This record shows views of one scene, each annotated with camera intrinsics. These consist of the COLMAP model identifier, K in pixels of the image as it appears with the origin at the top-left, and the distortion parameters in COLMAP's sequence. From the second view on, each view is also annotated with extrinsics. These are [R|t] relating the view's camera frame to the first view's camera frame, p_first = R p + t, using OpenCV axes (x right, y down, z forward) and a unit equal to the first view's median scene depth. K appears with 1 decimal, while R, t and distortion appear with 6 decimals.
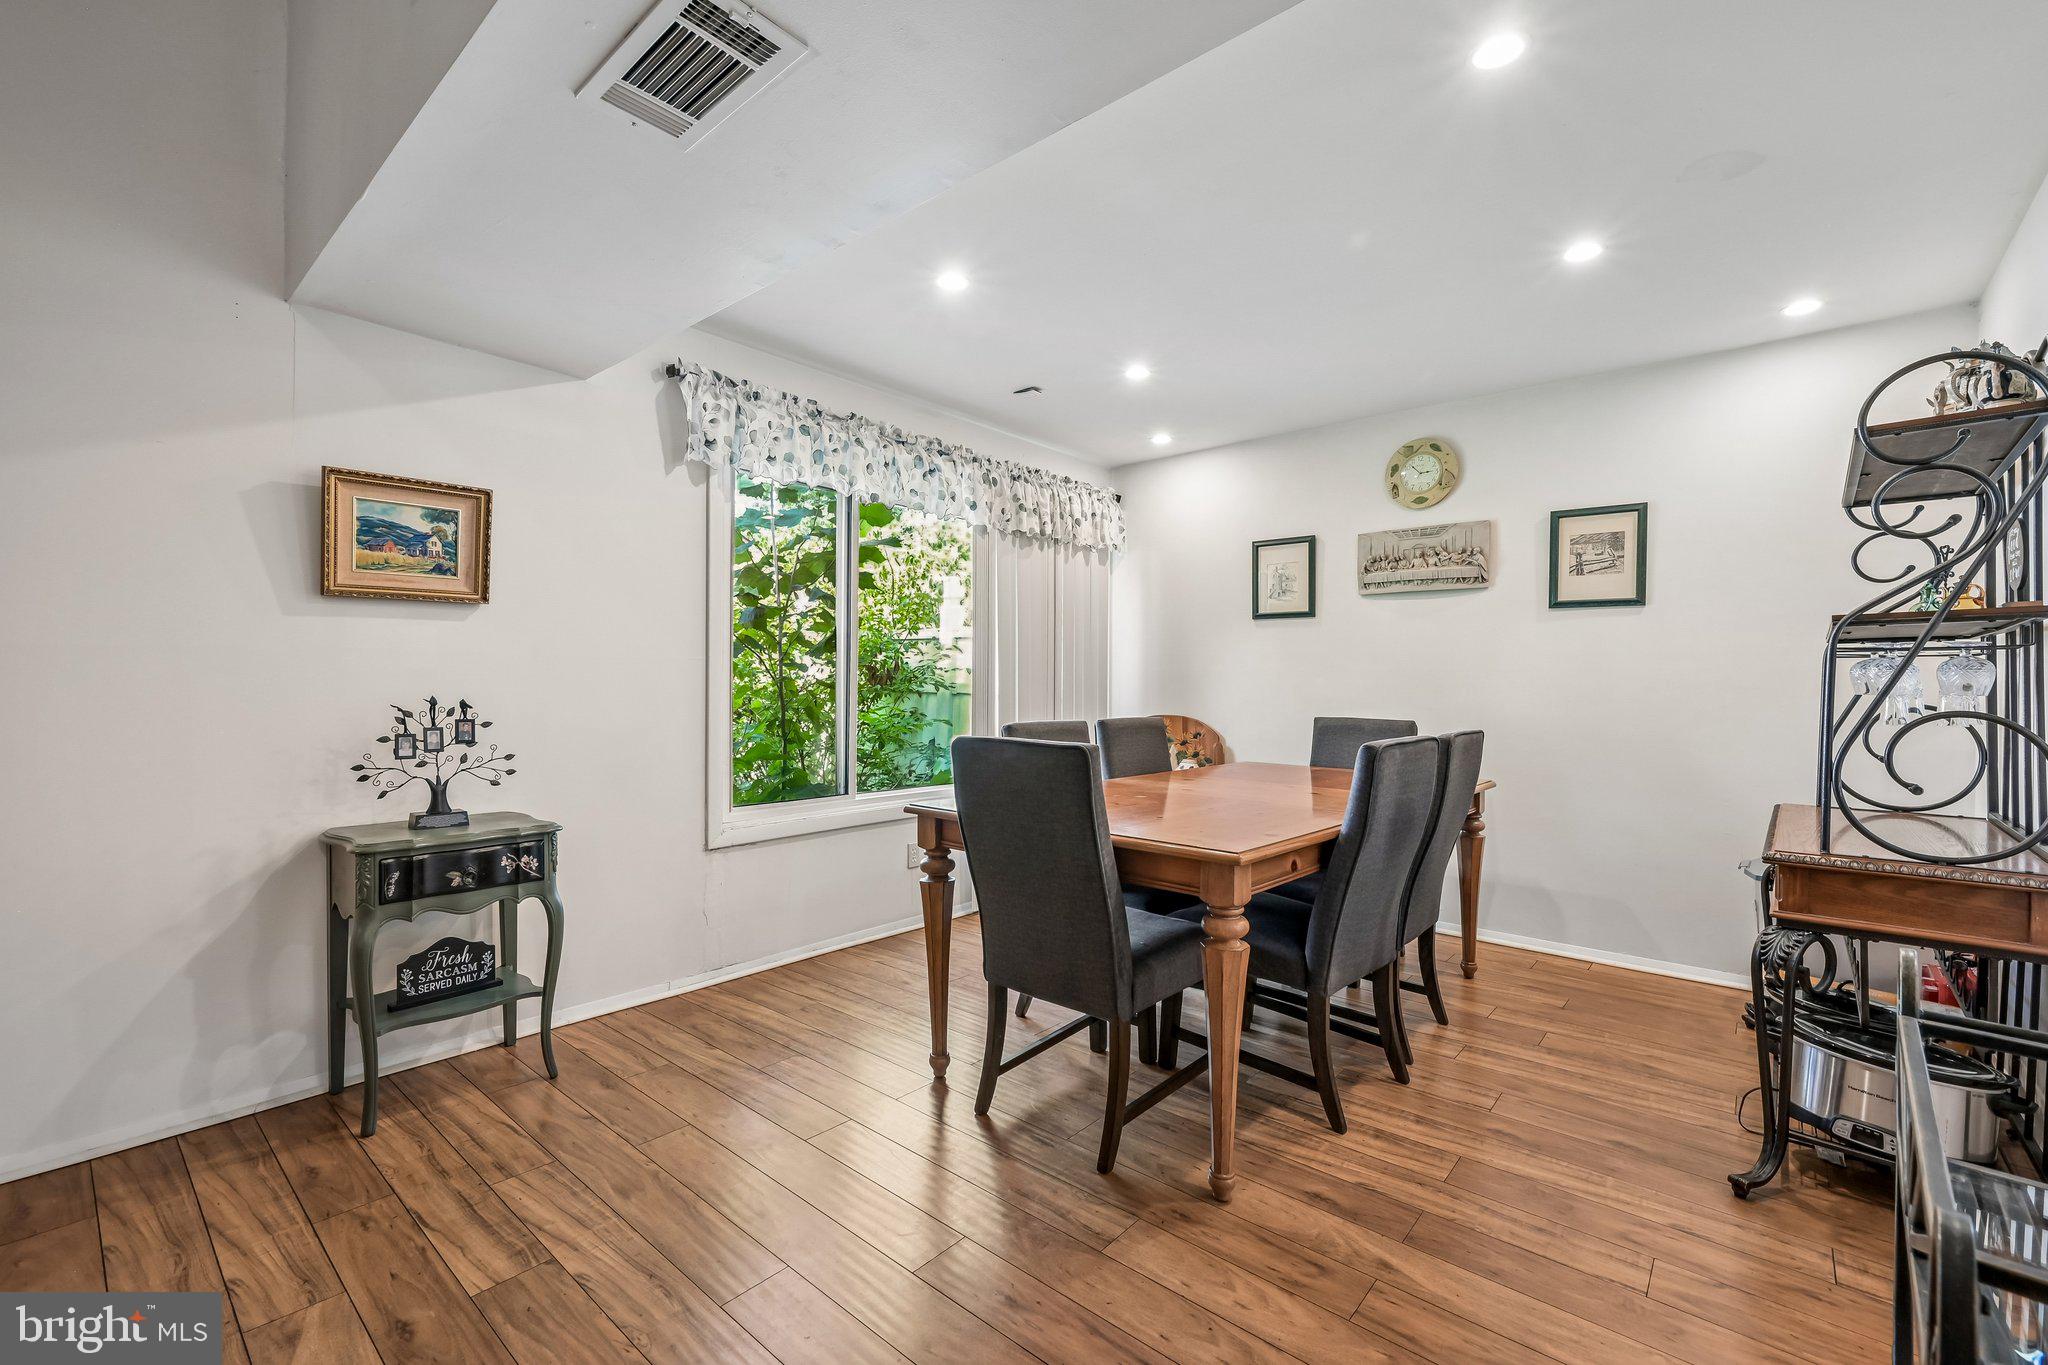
lens RADIAL K [[871.2, 0, 1024.0], [0, 871.2, 682.5], [0, 0, 1]] dist [0.001922, 0.000118]
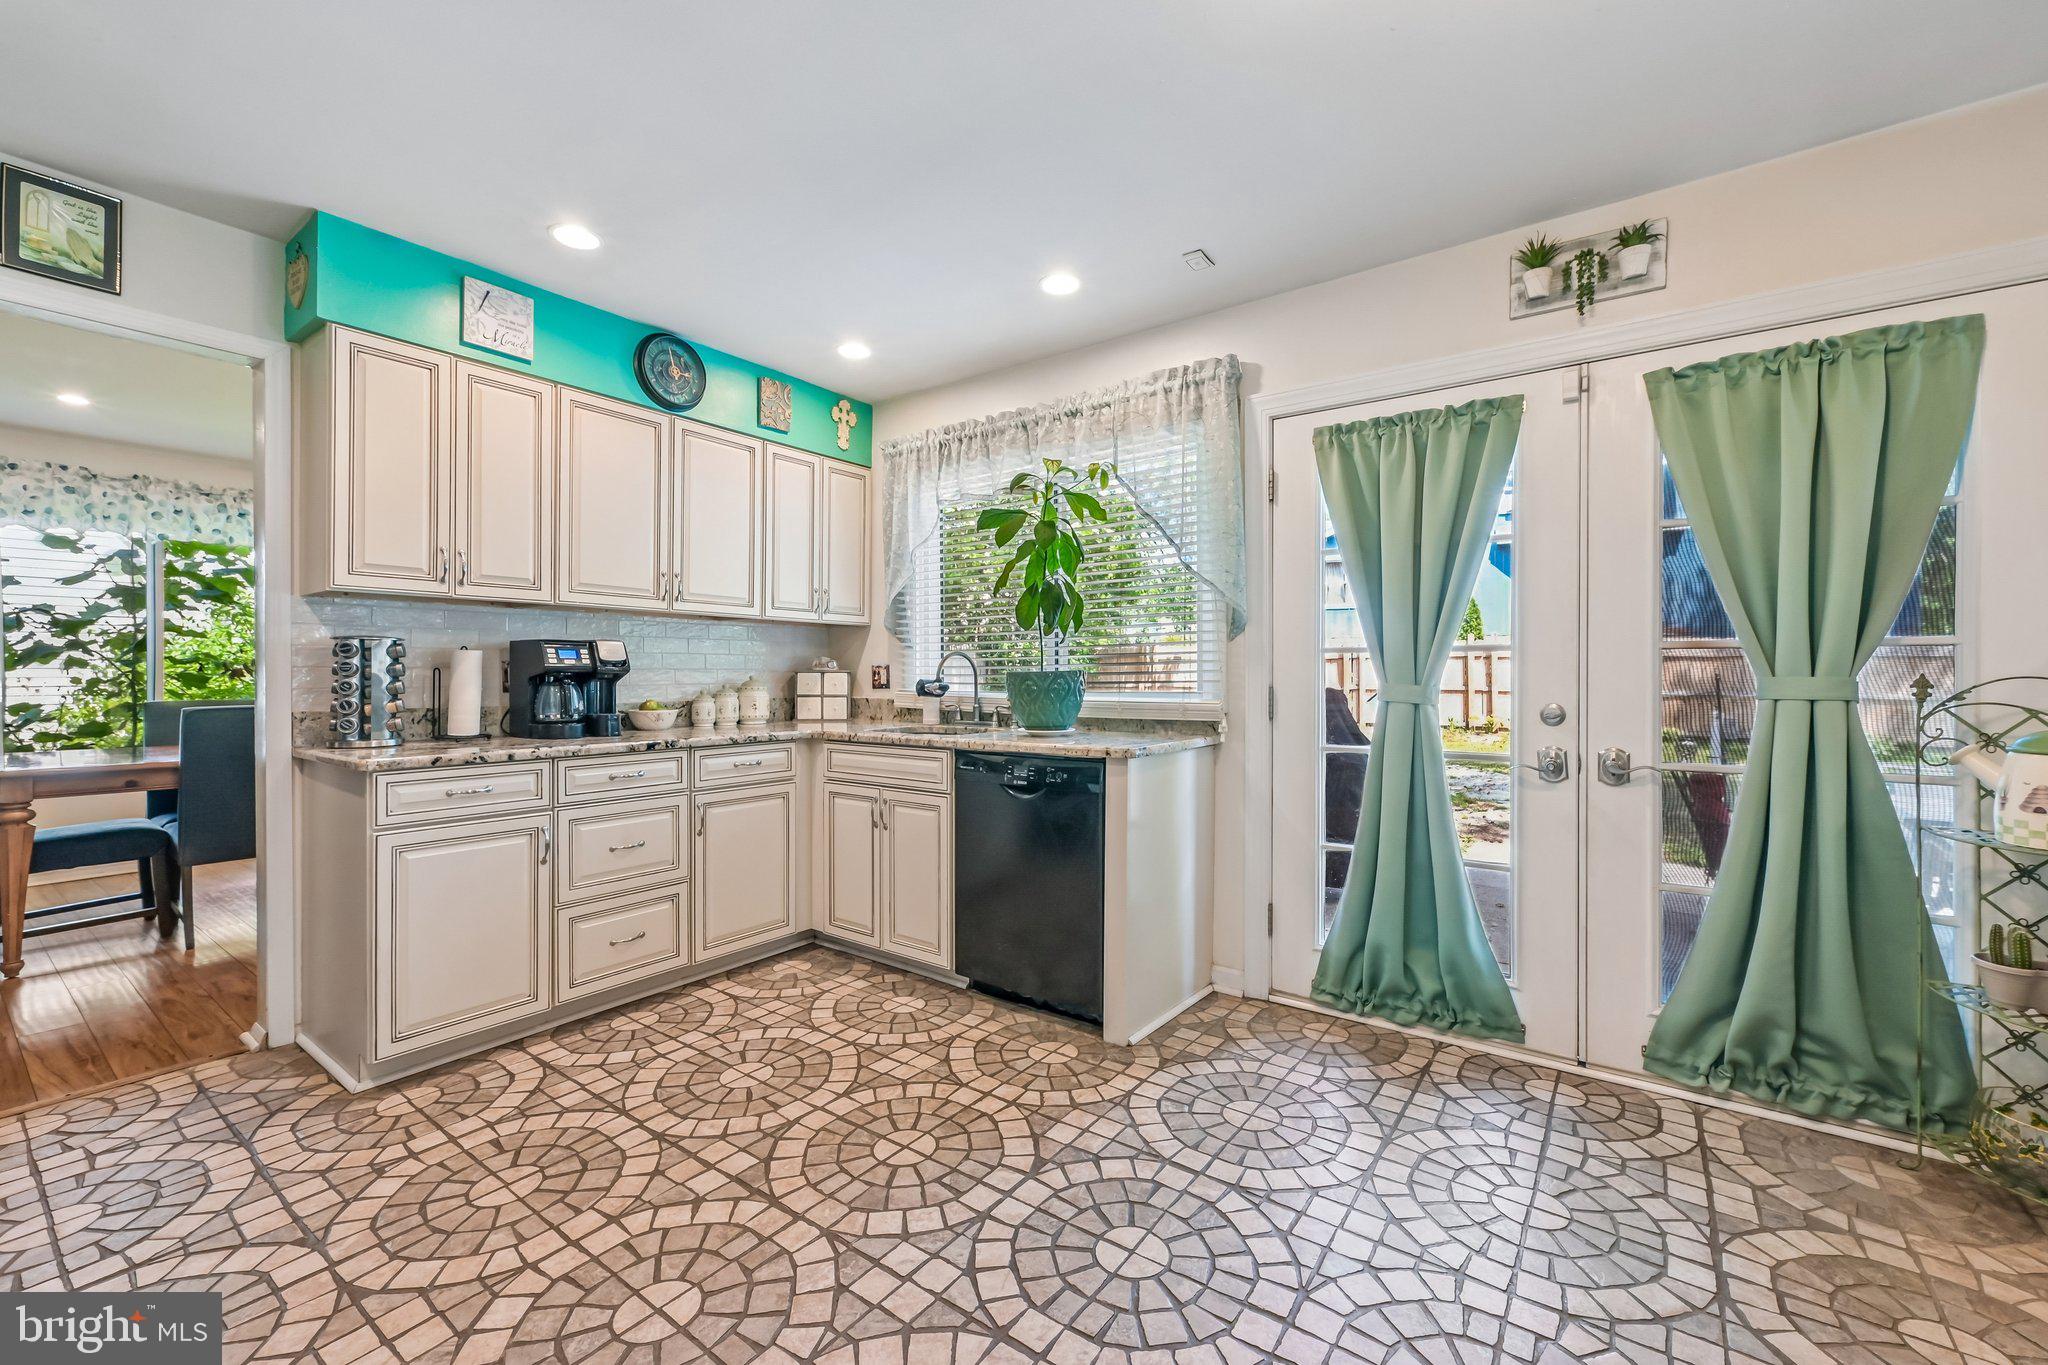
lens RADIAL K [[828.2, 0, 1022.4], [0, 828.2, 675.1], [0, 0, 1]] dist [-0.000705, 0.000021]
pose [[0.996100, -0.010944, 0.087548, 1.012045], [0.010506, 0.999930, 0.005471, 0.008250], [-0.087602, -0.004530, 0.996145, -0.382229]]
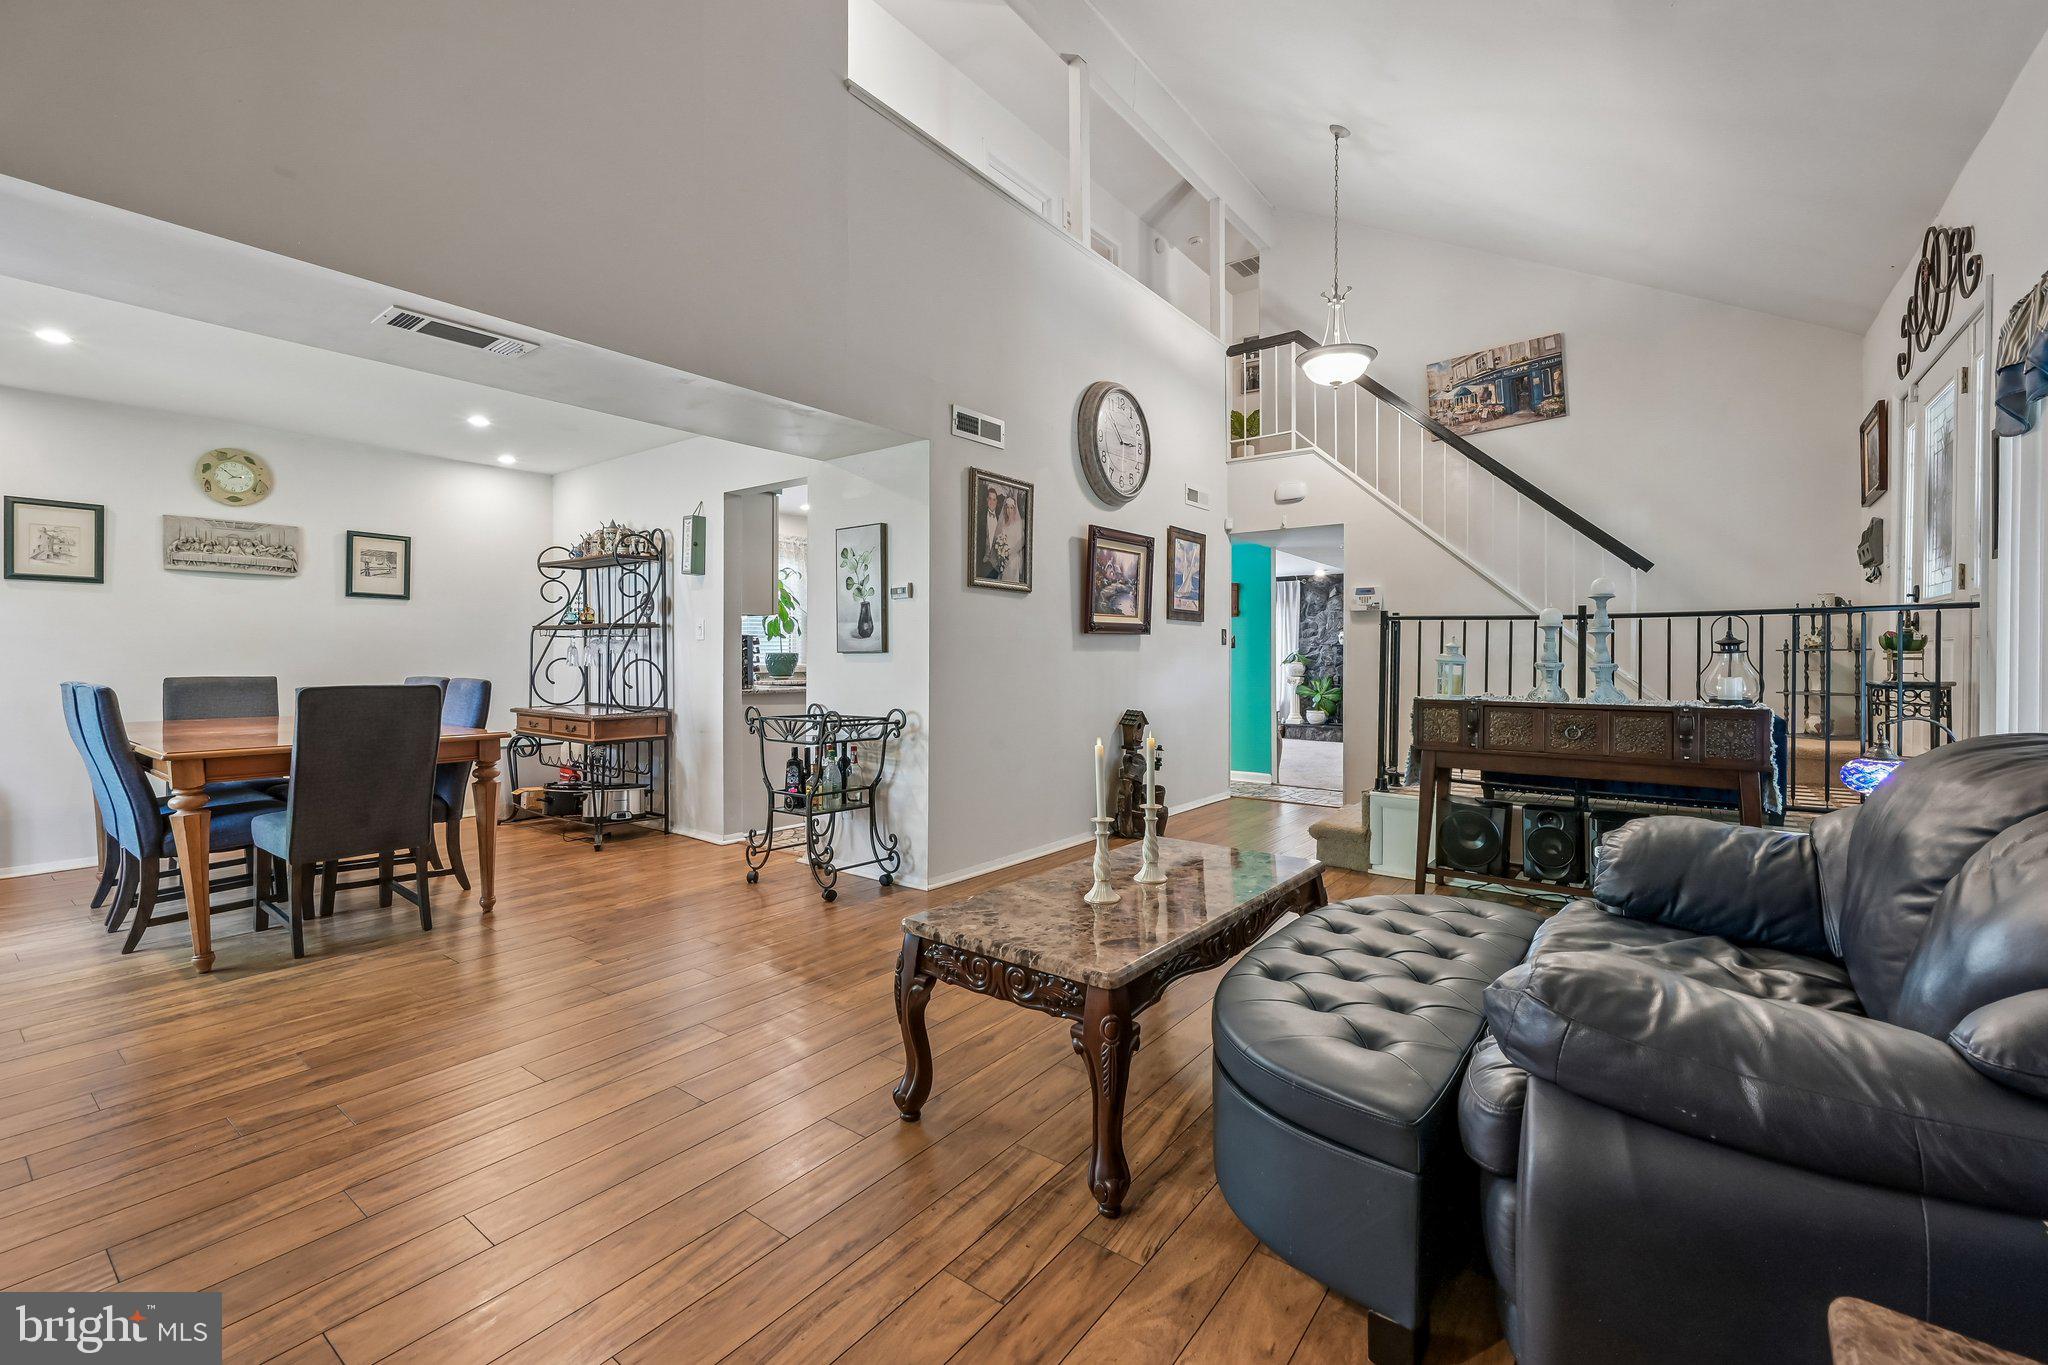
lens RADIAL K [[863.0, 0, 1030.6], [0, 863.0, 657.0], [0, 0, 1]] dist [0.008455, -0.000103]
pose [[-0.069317, -0.011492, 0.997528, -0.889672], [-0.005755, 0.999922, 0.011120, -0.005896], [-0.997578, -0.004970, -0.069378, -0.042583]]
